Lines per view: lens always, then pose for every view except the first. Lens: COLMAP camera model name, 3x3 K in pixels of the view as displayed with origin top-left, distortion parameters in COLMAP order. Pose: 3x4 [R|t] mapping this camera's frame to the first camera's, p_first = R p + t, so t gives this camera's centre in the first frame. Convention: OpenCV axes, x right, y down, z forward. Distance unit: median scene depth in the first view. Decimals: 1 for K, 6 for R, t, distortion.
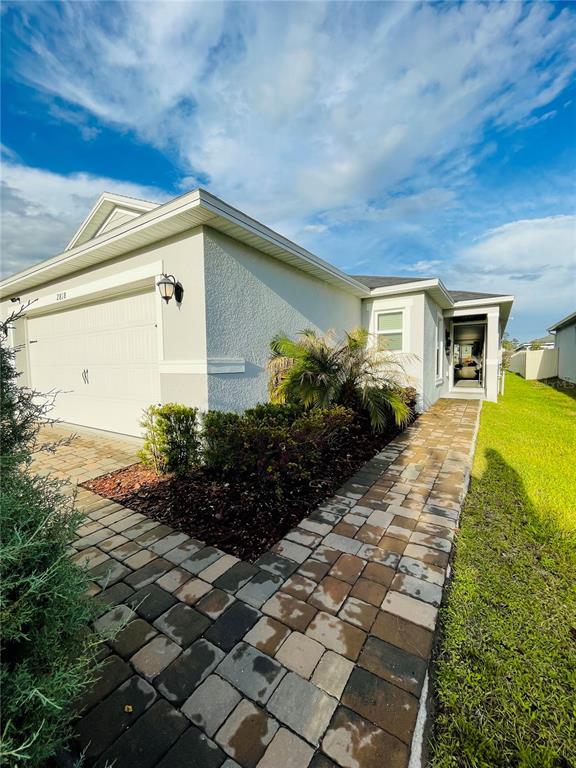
lens RADIAL K [[313.9, 0, 284.4], [0, 313.9, 377.4], [0, 0, 1]] dist [-0.013607, 0.000587]
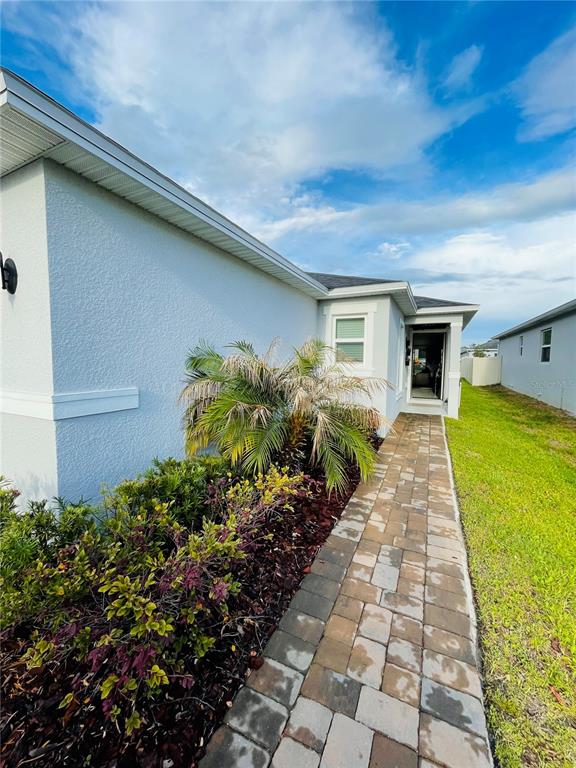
lens RADIAL K [[313.9, 0, 287.6], [0, 313.9, 372.6], [0, 0, 1]] dist [-0.013607, 0.000587]
pose [[0.988551, 0.019323, 0.149643, 0.077246], [-0.019061, 0.999813, -0.003183, -0.091436], [-0.149677, 0.000295, 0.988735, 0.317223]]
